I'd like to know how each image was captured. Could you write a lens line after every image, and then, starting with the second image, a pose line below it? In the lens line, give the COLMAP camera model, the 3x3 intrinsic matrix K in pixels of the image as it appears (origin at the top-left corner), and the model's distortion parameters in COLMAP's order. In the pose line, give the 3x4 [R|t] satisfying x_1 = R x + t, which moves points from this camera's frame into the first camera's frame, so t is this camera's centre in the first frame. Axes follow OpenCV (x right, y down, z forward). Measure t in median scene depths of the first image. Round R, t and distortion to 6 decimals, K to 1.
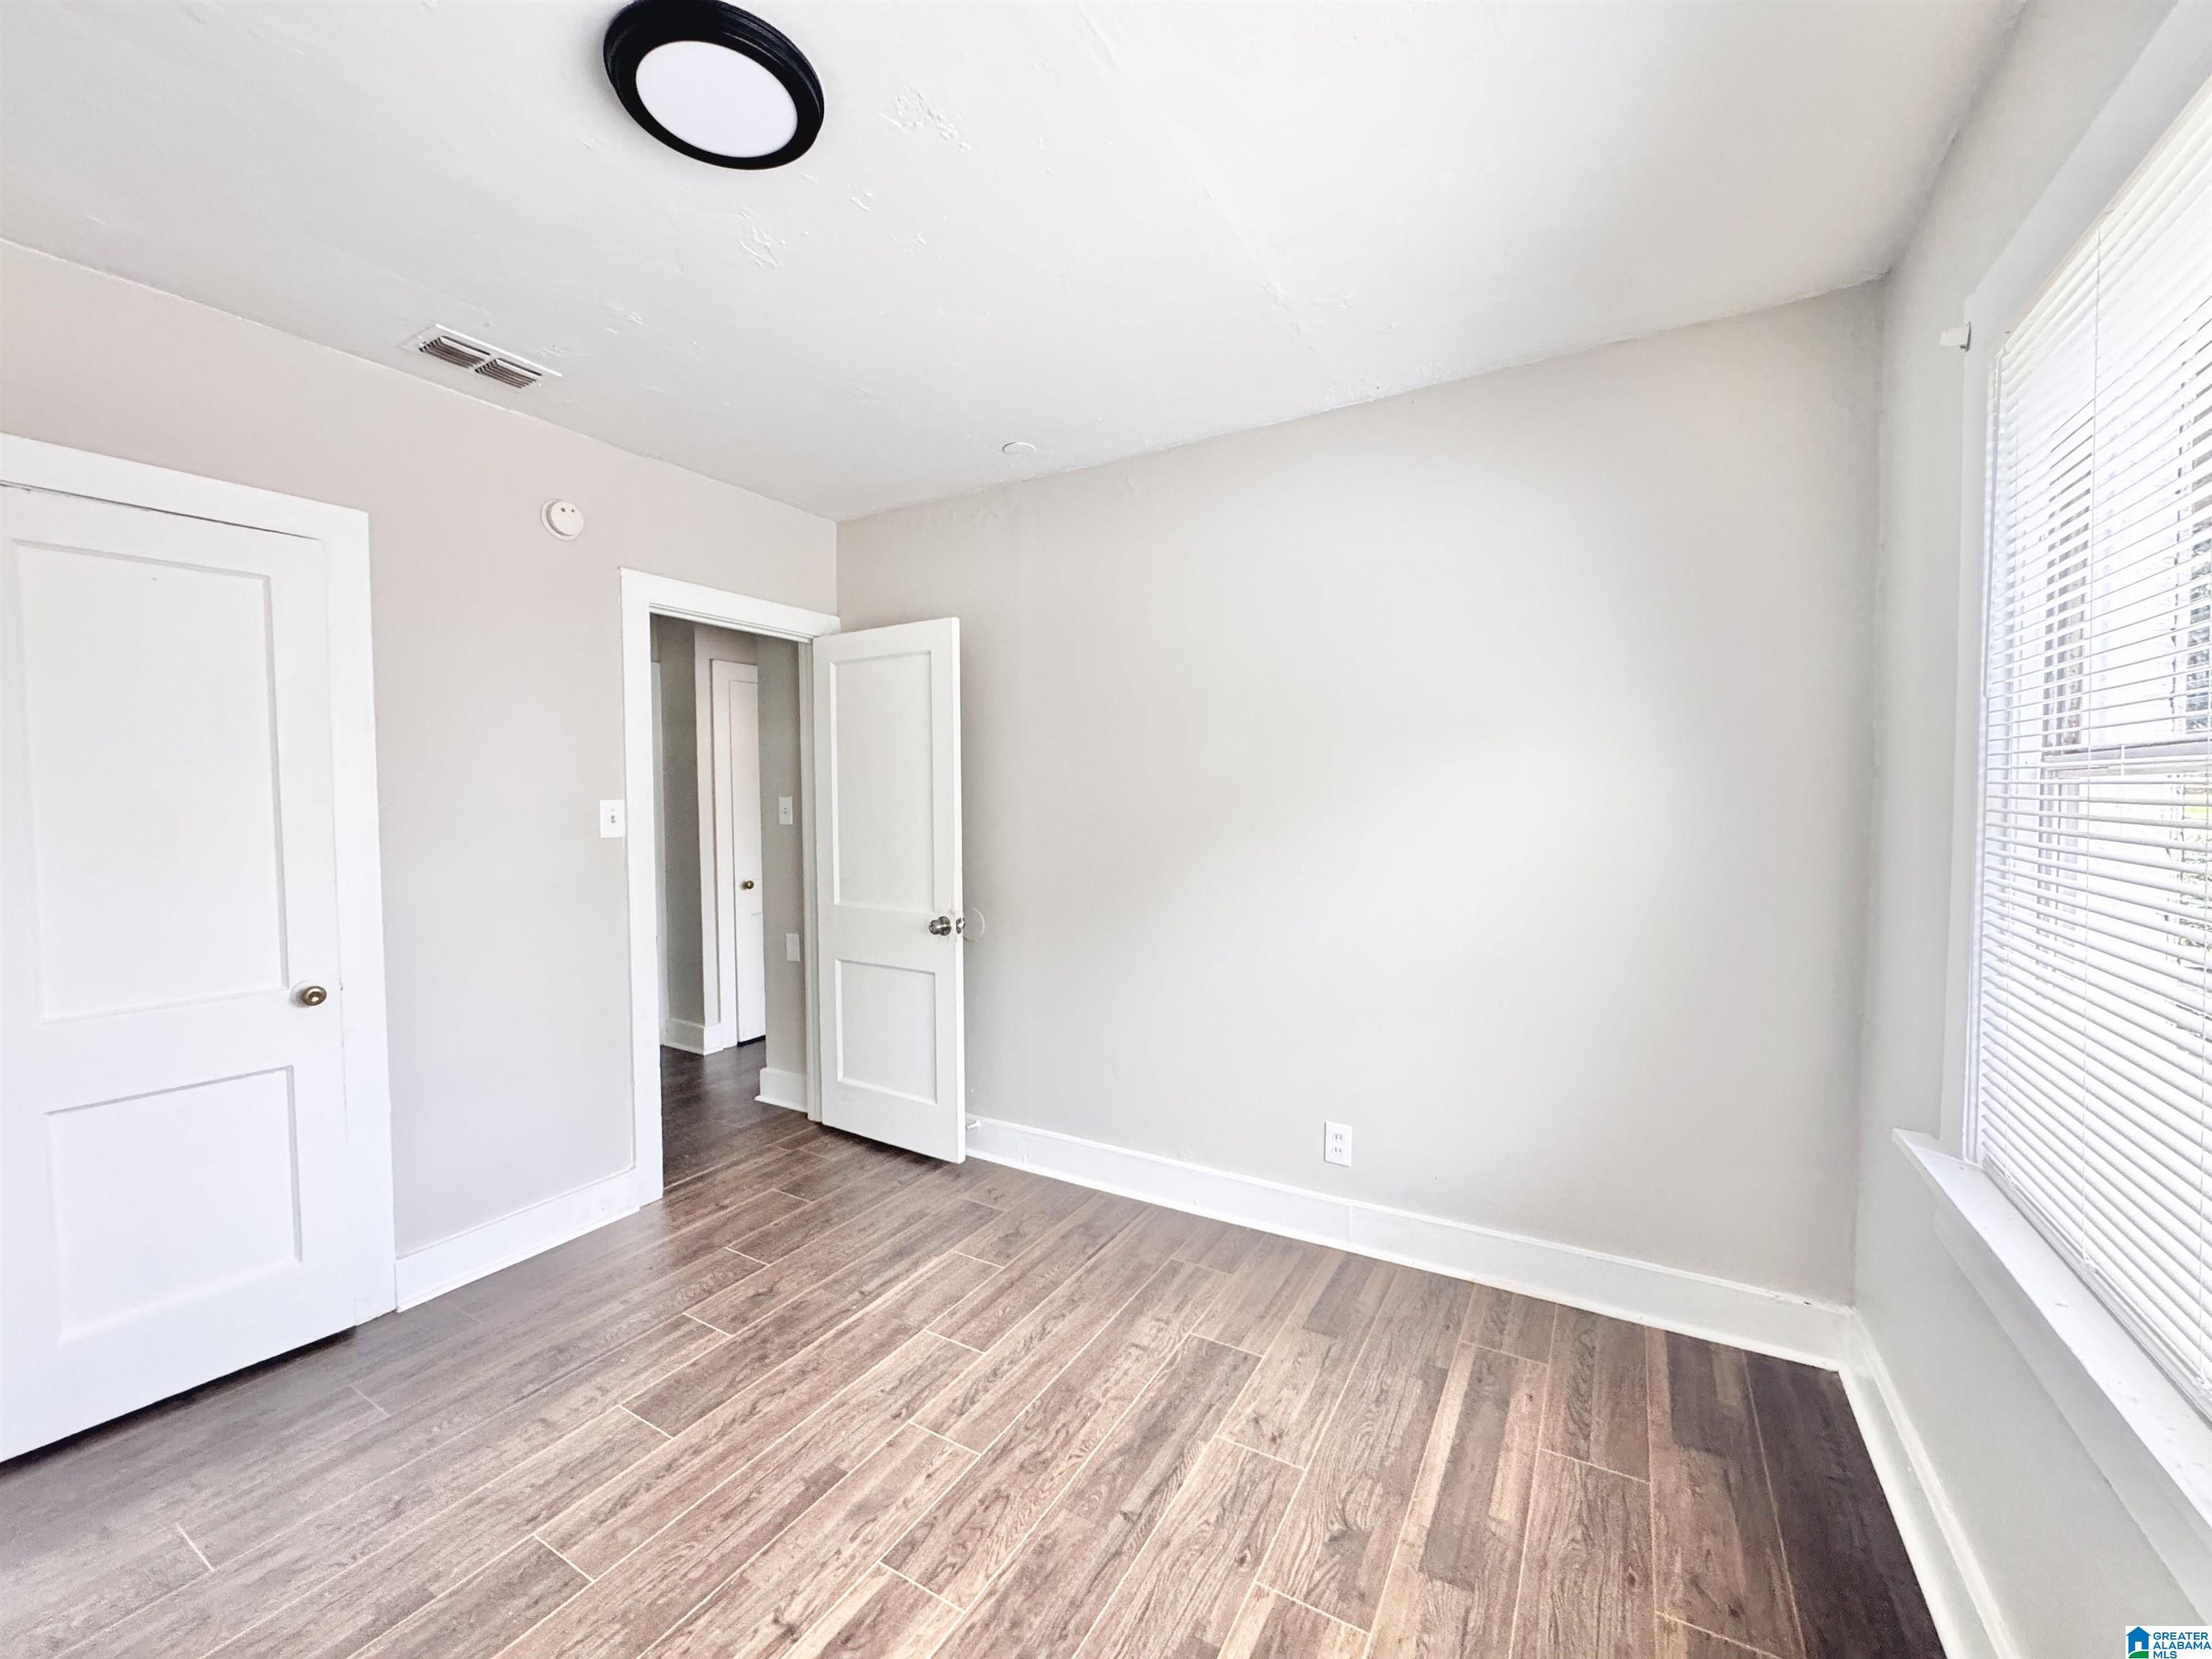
lens RADIAL K [[889.2, 0, 1111.8], [0, 889.2, 829.3], [0, 0, 1]] dist [-0.003565, -0.002016]
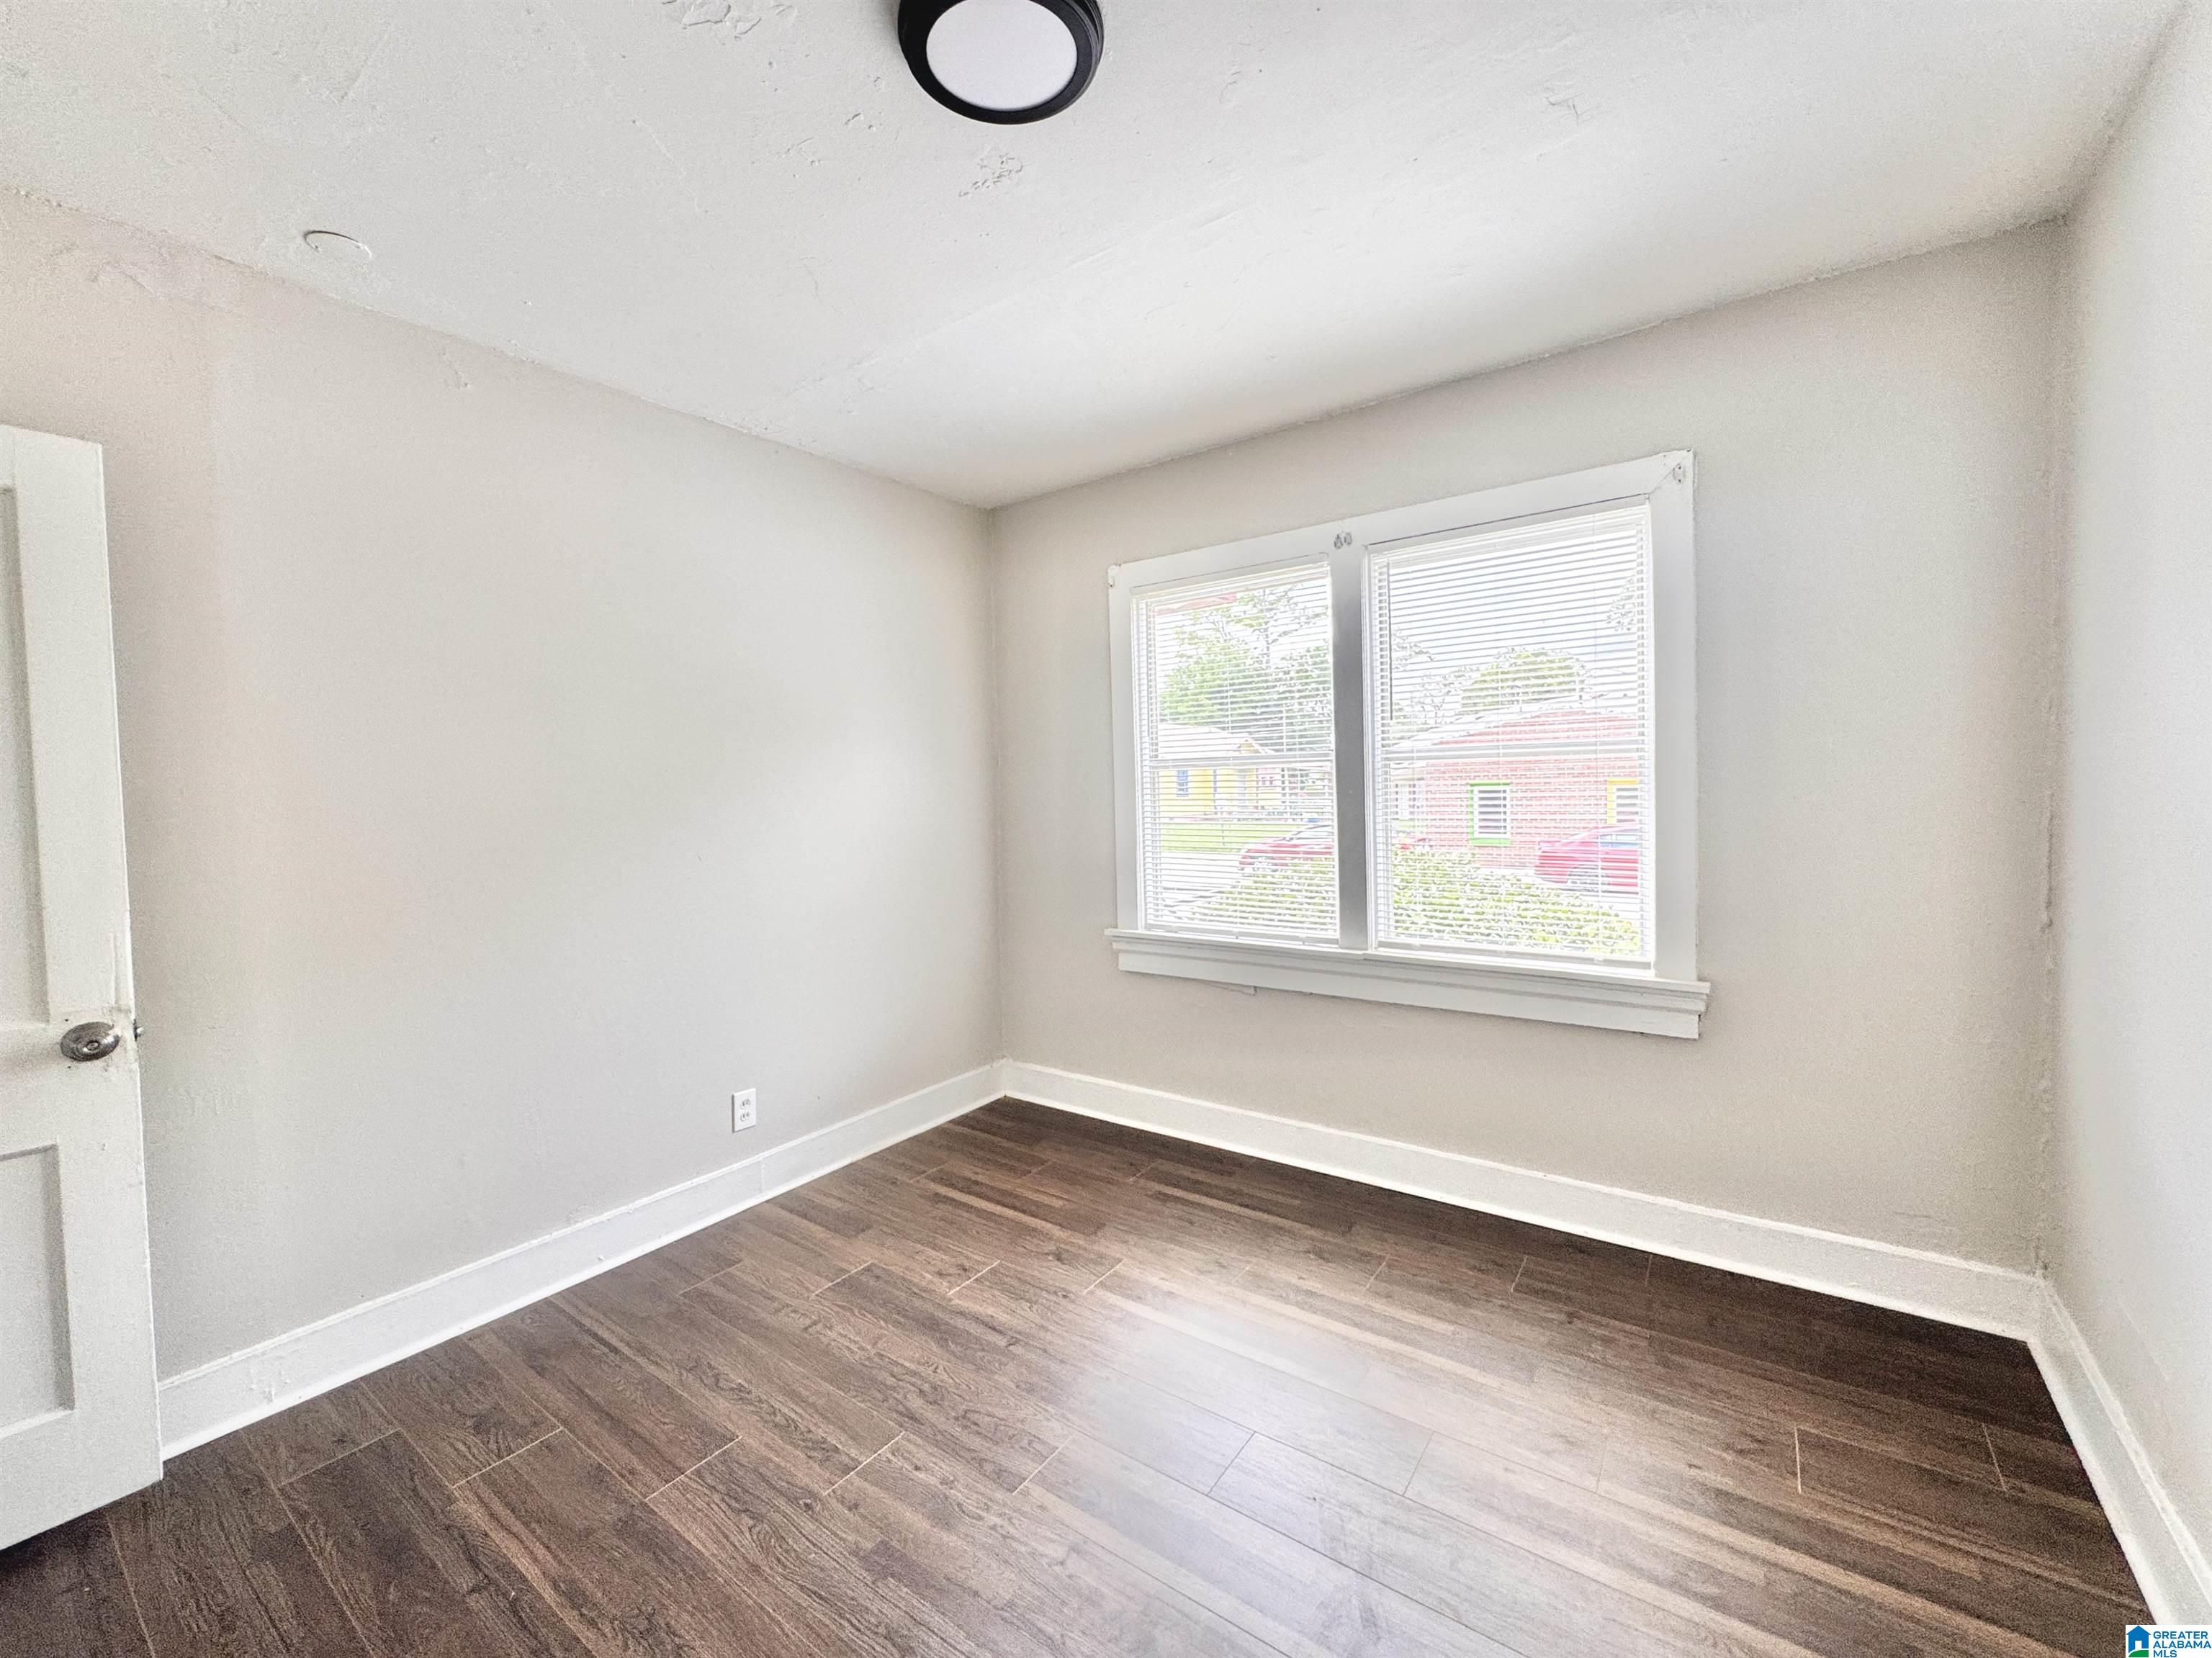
lens RADIAL K [[889.1, 0, 1121.6], [0, 889.1, 816.1], [0, 0, 1]] dist [-0.003565, -0.002016]
pose [[0.088820, -0.026782, 0.995688, -0.887866], [0.065979, 0.997601, 0.020948, 0.012549], [-0.993860, 0.063834, 0.090374, 0.509358]]
